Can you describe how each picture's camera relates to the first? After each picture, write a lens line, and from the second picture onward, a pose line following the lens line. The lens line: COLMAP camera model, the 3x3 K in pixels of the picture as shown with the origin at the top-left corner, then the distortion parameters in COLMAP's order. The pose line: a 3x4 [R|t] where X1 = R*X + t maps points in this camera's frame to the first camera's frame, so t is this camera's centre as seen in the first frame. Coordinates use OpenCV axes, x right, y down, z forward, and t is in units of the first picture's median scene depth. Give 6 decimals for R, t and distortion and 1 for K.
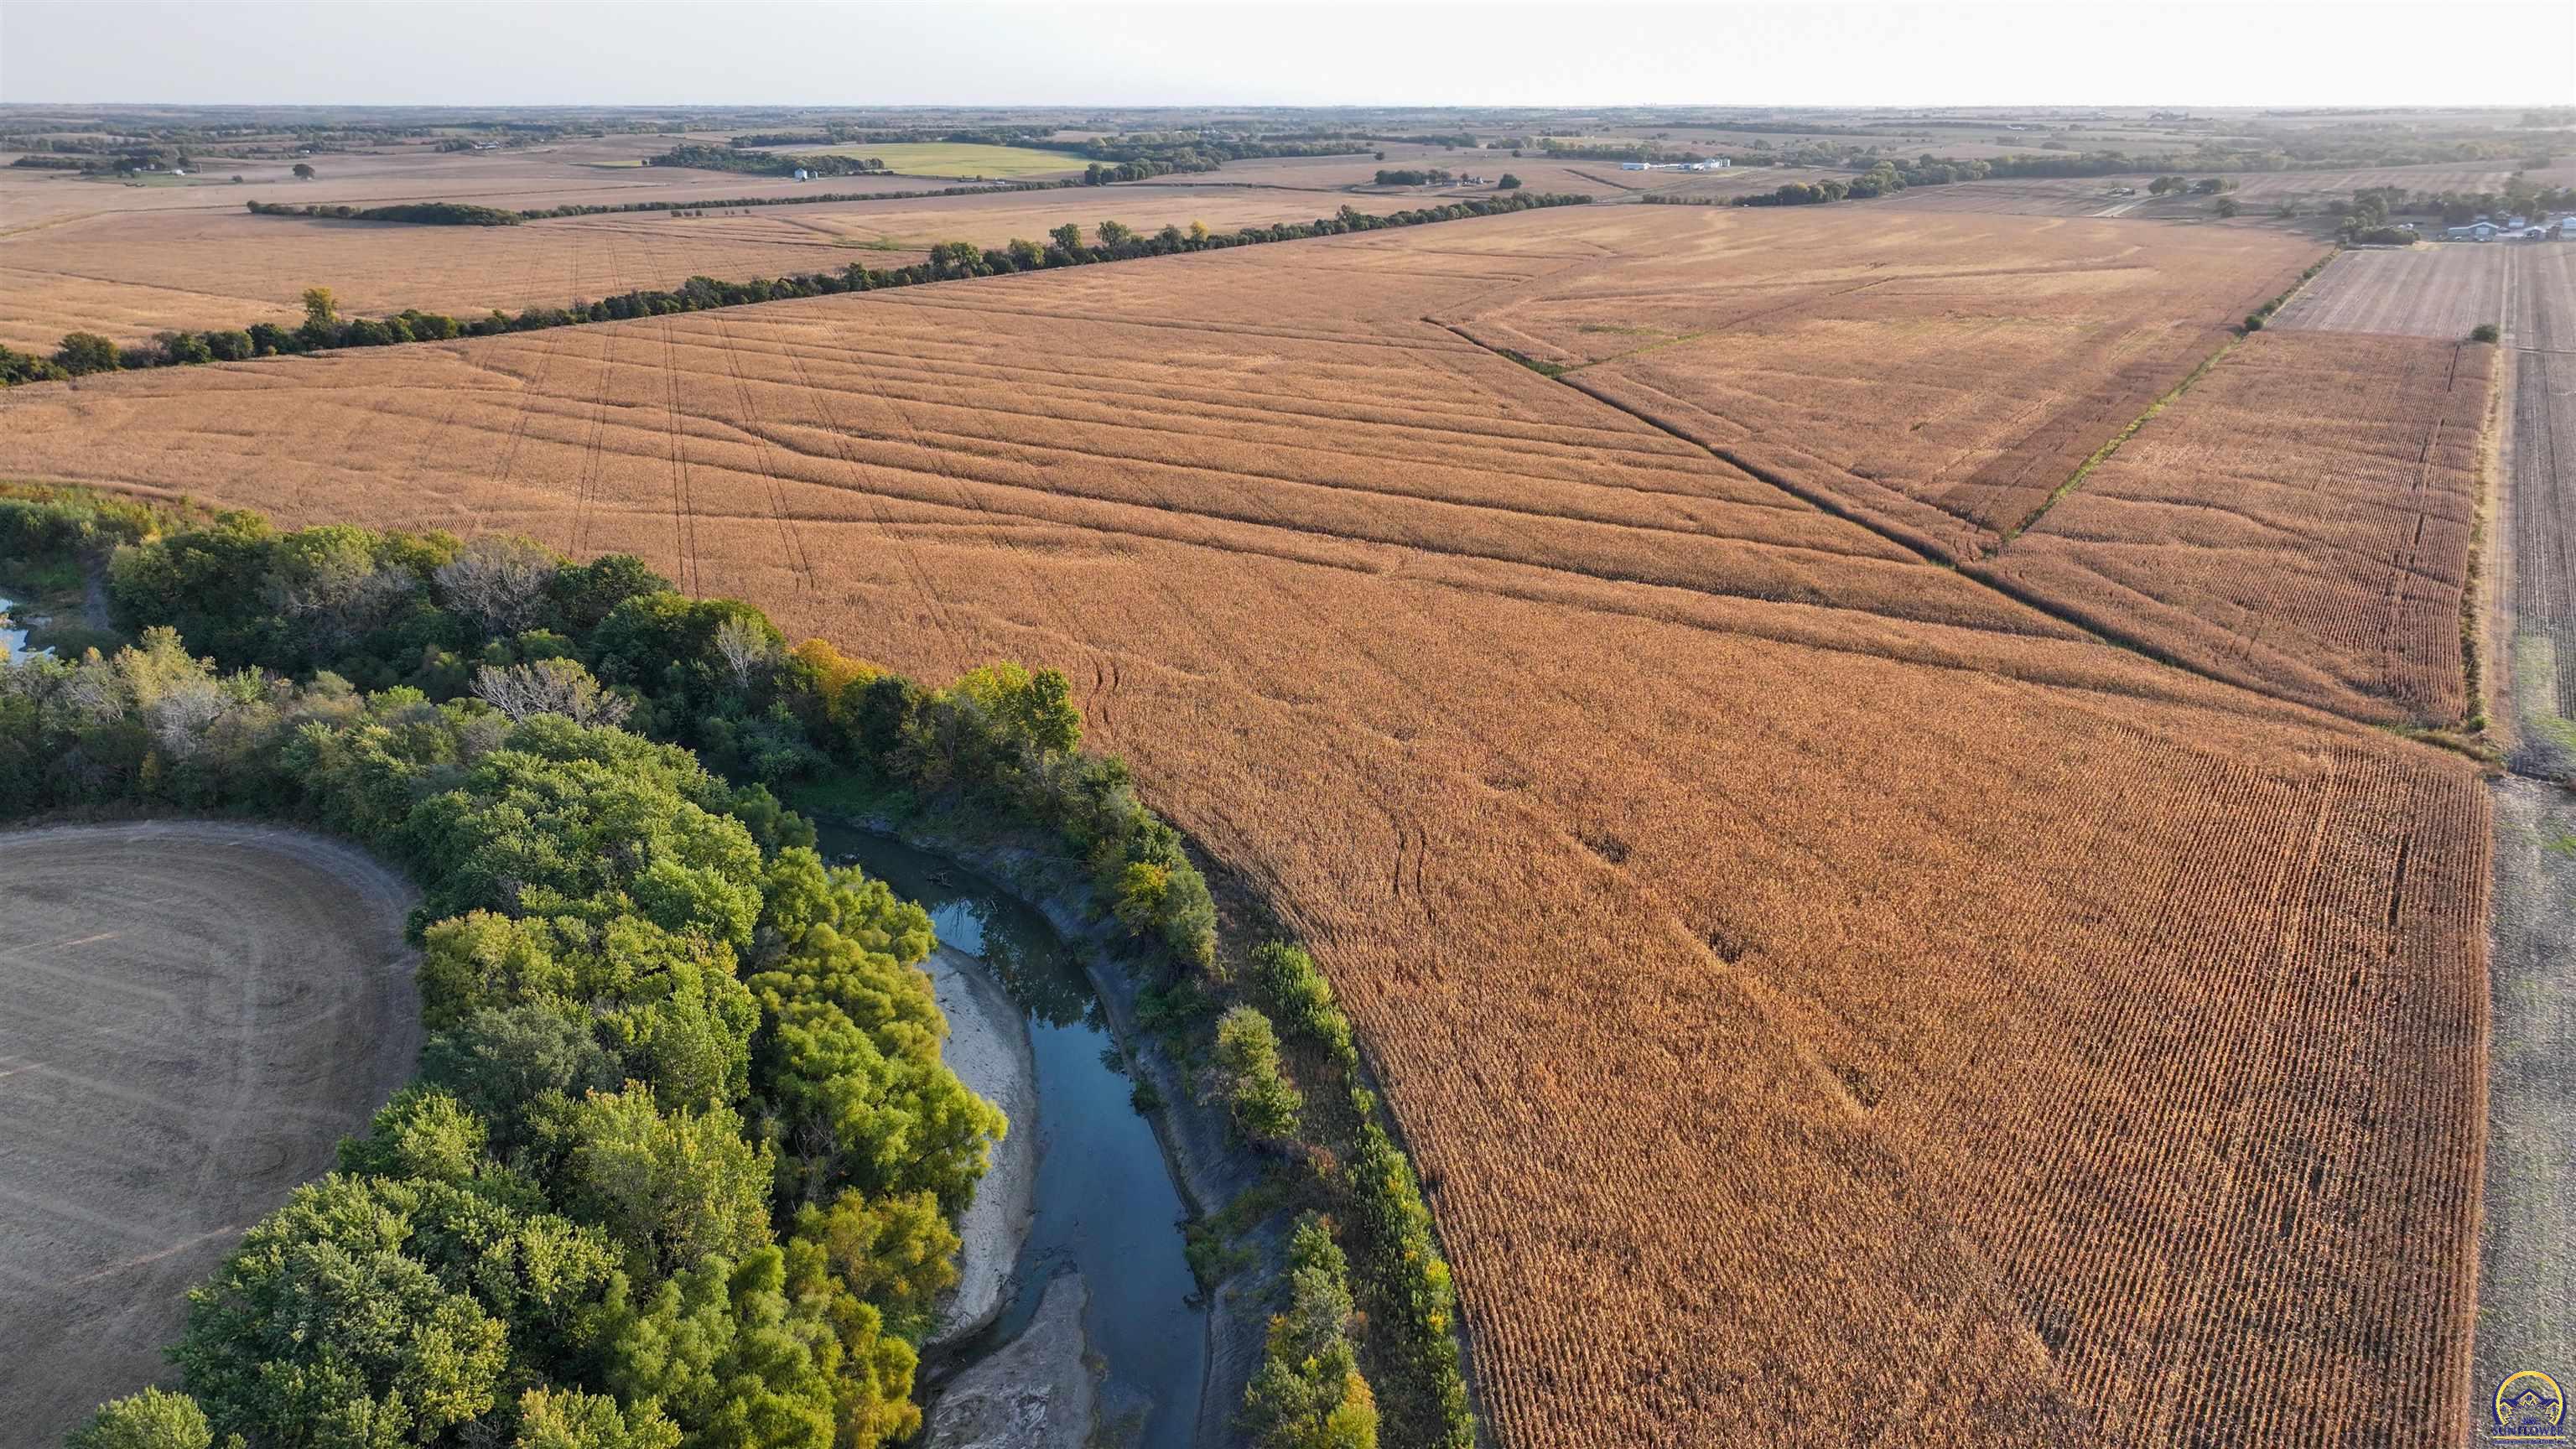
lens RADIAL K [[1835.8, 0, 1290.8], [0, 1835.8, 729.0], [0, 0, 1]] dist [-0.000584, 0.015654]
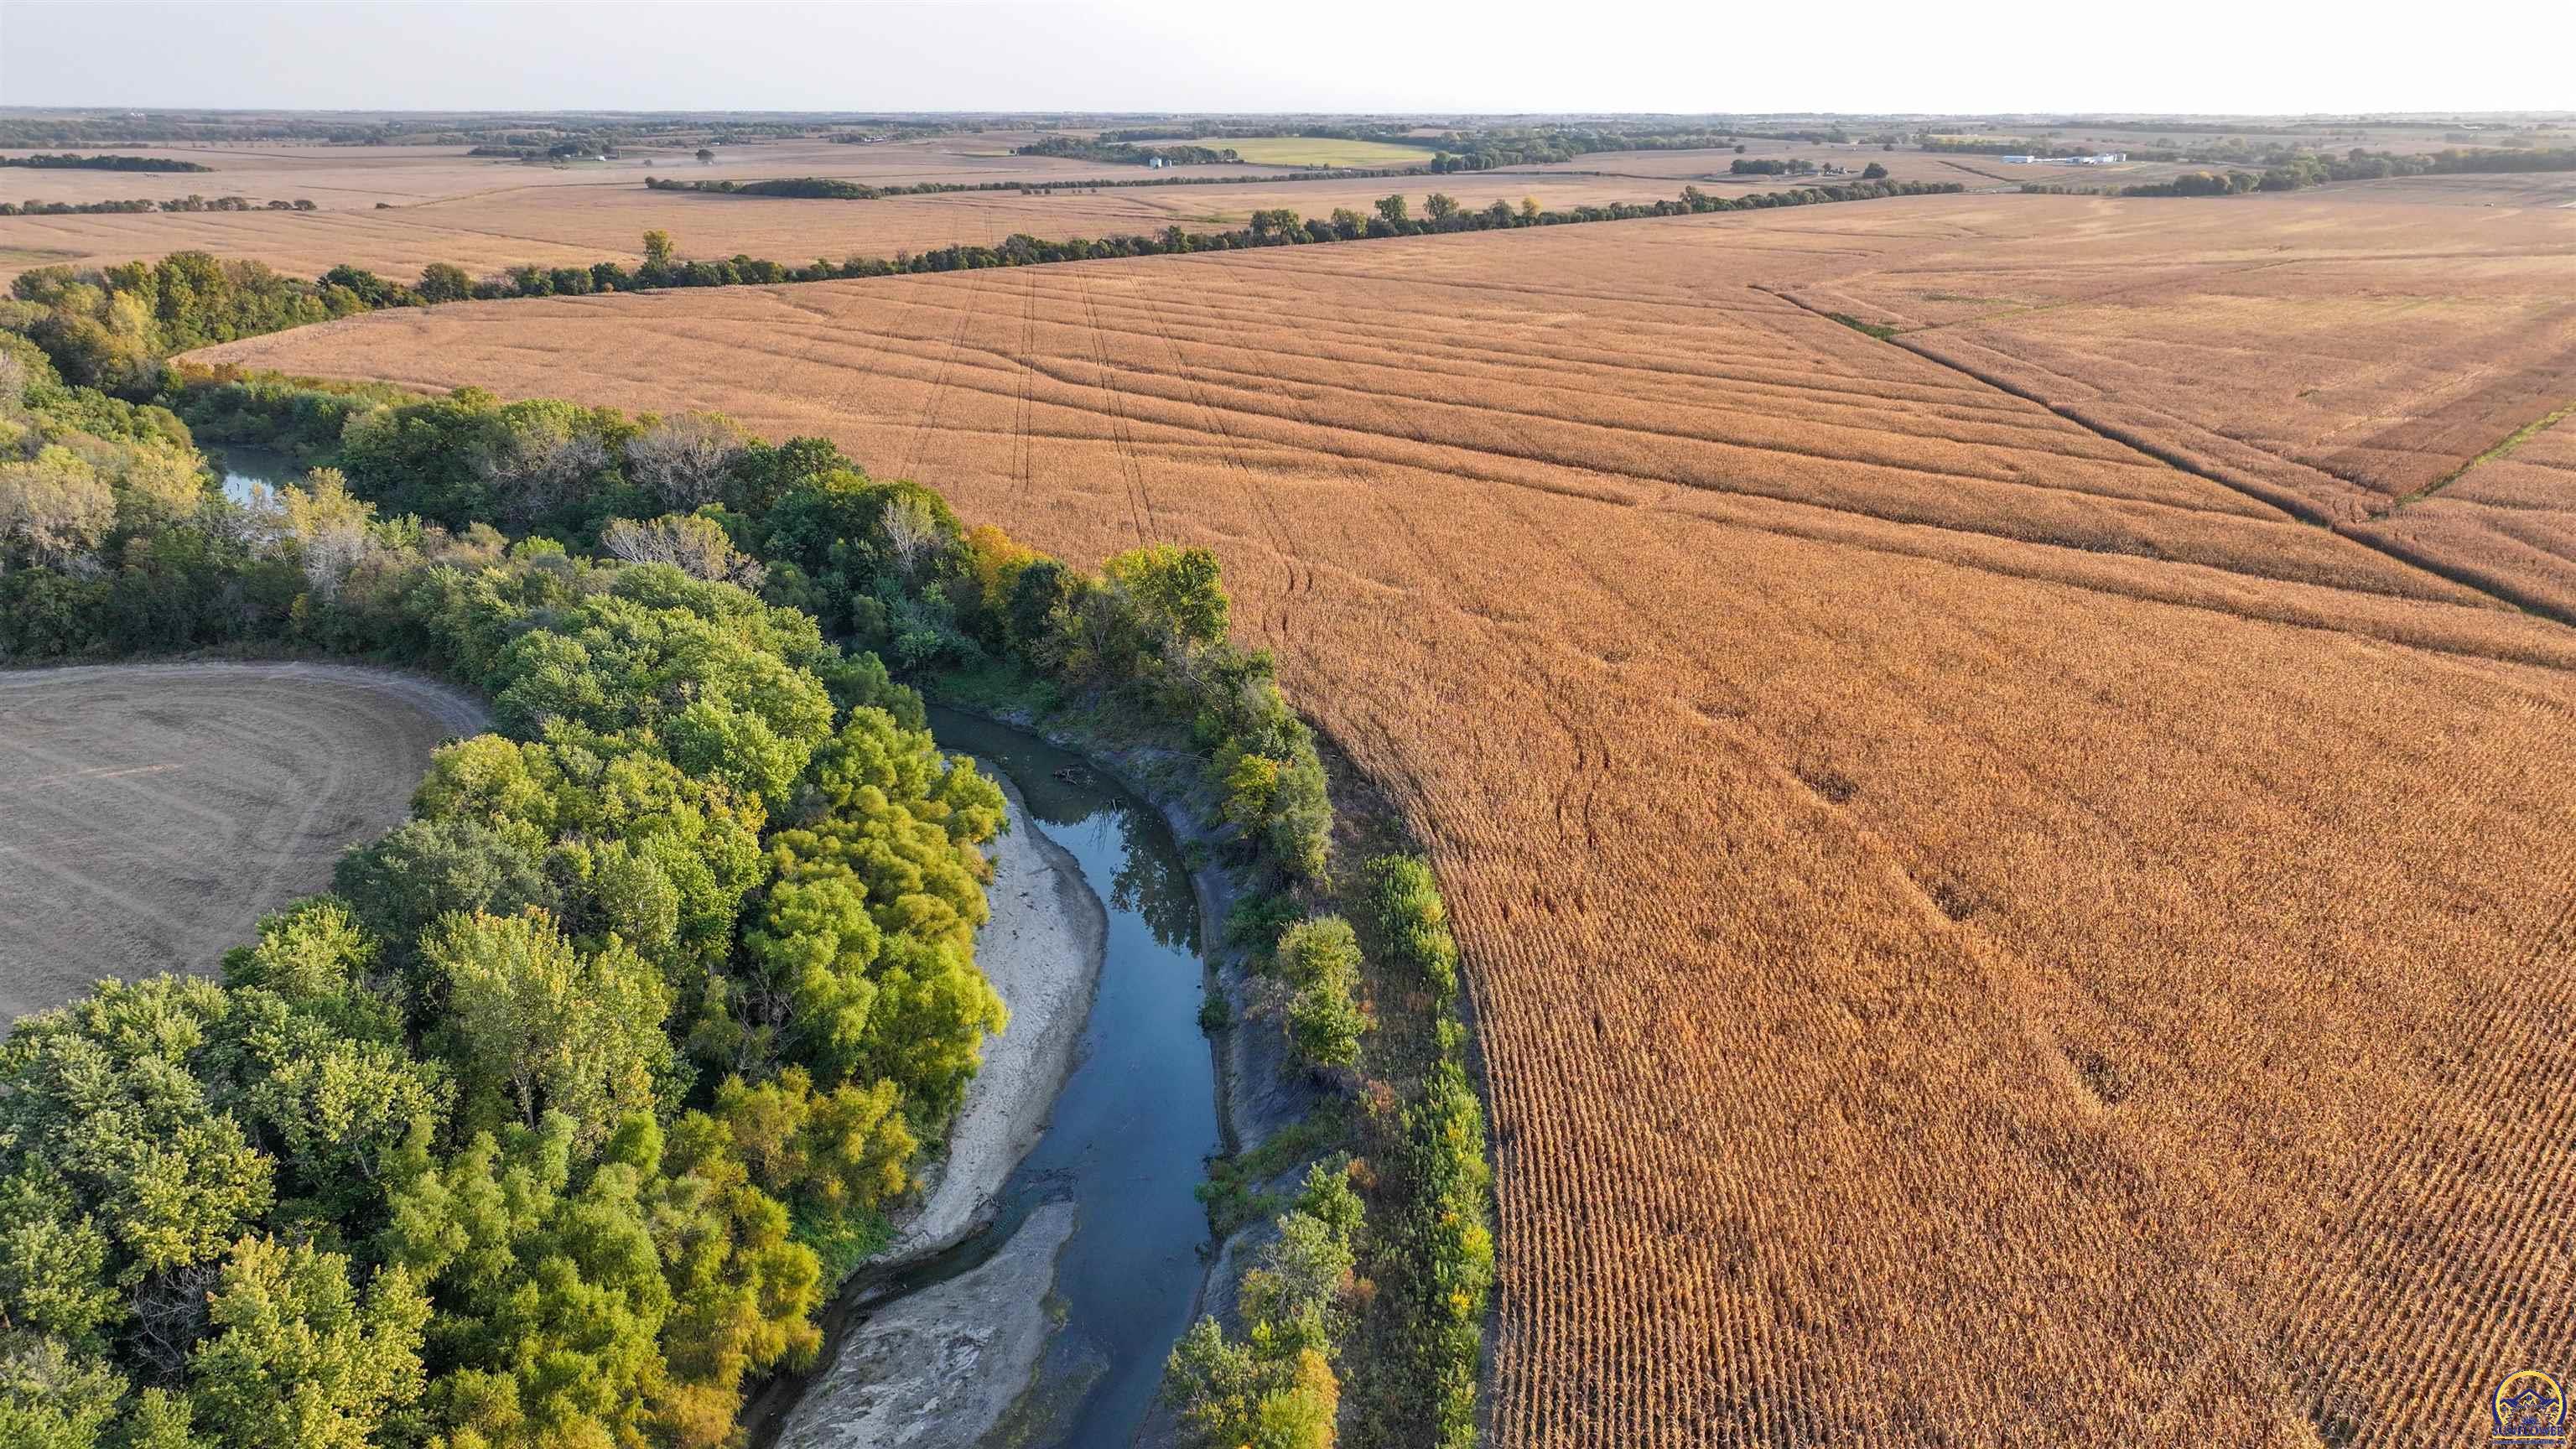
lens RADIAL K [[1835.8, 0, 1285.1], [0, 1835.8, 719.7], [0, 0, 1]] dist [-0.000584, 0.015654]
pose [[0.981650, 0.061092, -0.180639, 0.074223], [-0.062471, 0.998045, -0.001954, 0.048690], [0.180167, 0.013203, 0.983548, 0.130401]]
